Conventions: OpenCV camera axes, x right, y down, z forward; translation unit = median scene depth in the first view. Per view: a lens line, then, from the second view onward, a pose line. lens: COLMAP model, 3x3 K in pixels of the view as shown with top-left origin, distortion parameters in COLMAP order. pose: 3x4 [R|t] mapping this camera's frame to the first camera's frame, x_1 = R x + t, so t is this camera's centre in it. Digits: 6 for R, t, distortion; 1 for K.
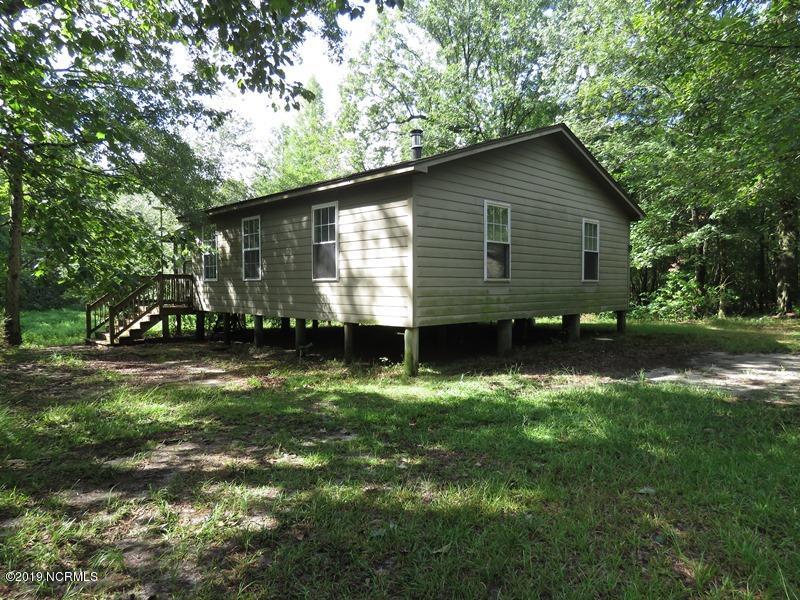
lens RADIAL K [[520.3, 0, 399.6], [0, 520.3, 299.4], [0, 0, 1]] dist [0.033908, 0.001032]
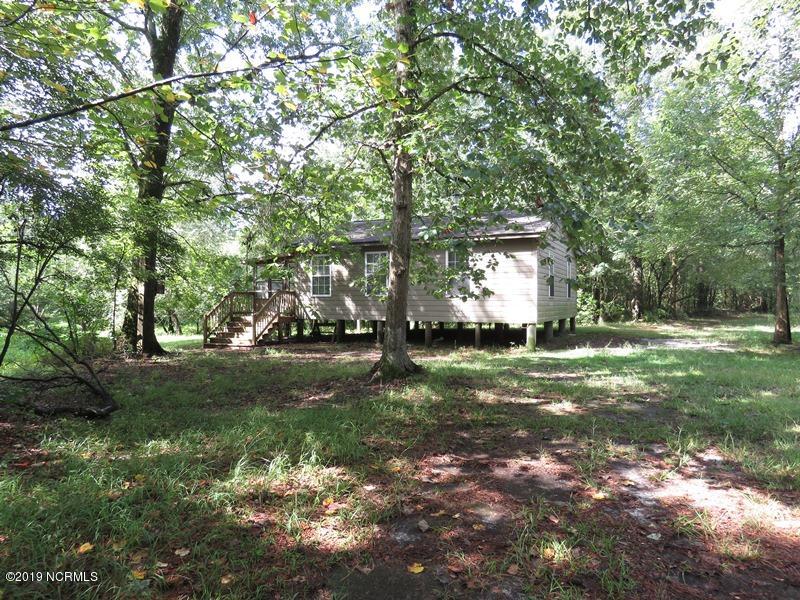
lens RADIAL K [[520.3, 0, 398.6], [0, 520.3, 302.1], [0, 0, 1]] dist [0.033908, 0.001032]
pose [[0.945492, 0.004070, 0.325620, -0.875704], [0.004402, 0.999671, -0.025278, 0.020794], [-0.325616, 0.025334, 0.945163, -0.451640]]
